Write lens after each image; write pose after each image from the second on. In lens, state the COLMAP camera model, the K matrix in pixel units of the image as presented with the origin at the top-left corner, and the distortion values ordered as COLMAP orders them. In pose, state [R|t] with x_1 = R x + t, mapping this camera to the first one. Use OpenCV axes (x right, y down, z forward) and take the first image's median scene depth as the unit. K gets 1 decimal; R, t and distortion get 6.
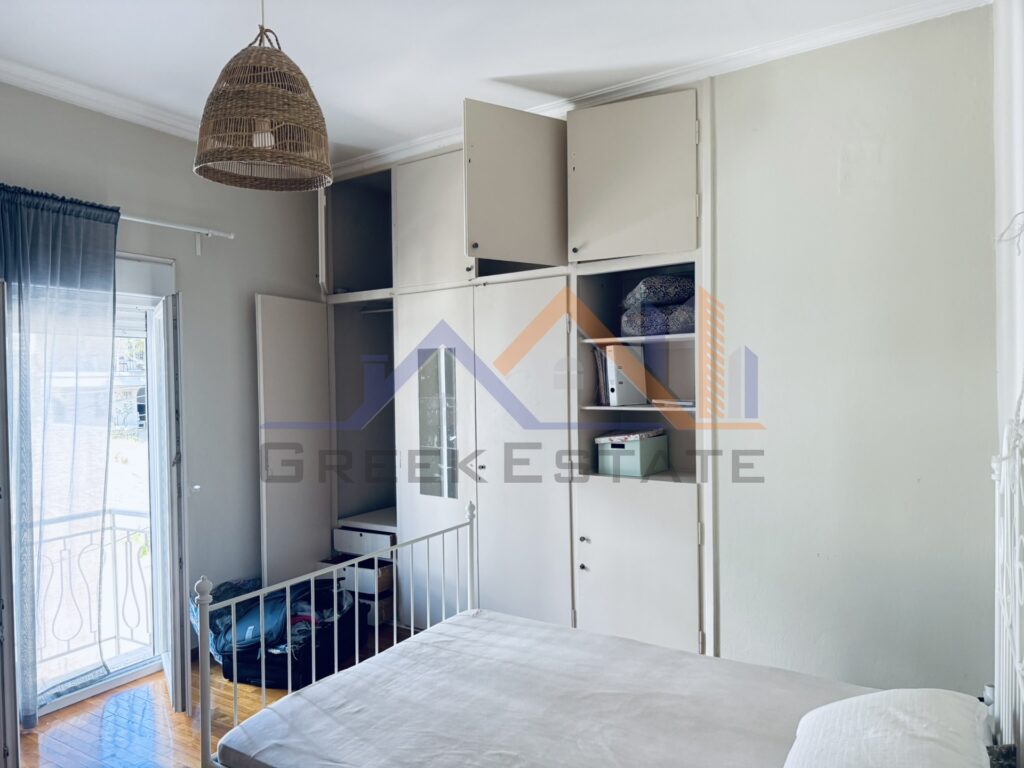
lens RADIAL K [[720.2, 0, 508.3], [0, 720.2, 388.8], [0, 0, 1]] dist [0.039028, -0.049507]
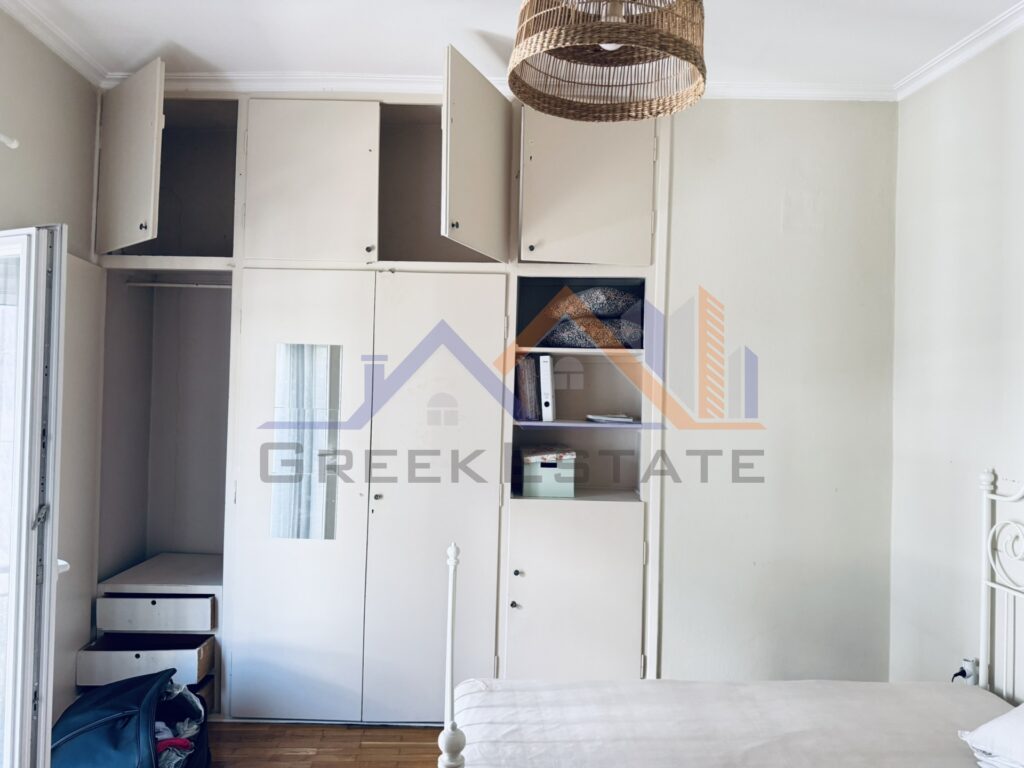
lens RADIAL K [[720.2, 0, 544.3], [0, 720.2, 365.2], [0, 0, 1]] dist [0.039028, -0.049507]
pose [[0.812636, 0.049536, 0.580663, -0.395432], [-0.026713, 0.998500, -0.047796, -0.003773], [-0.582159, 0.023330, 0.812740, 0.256872]]
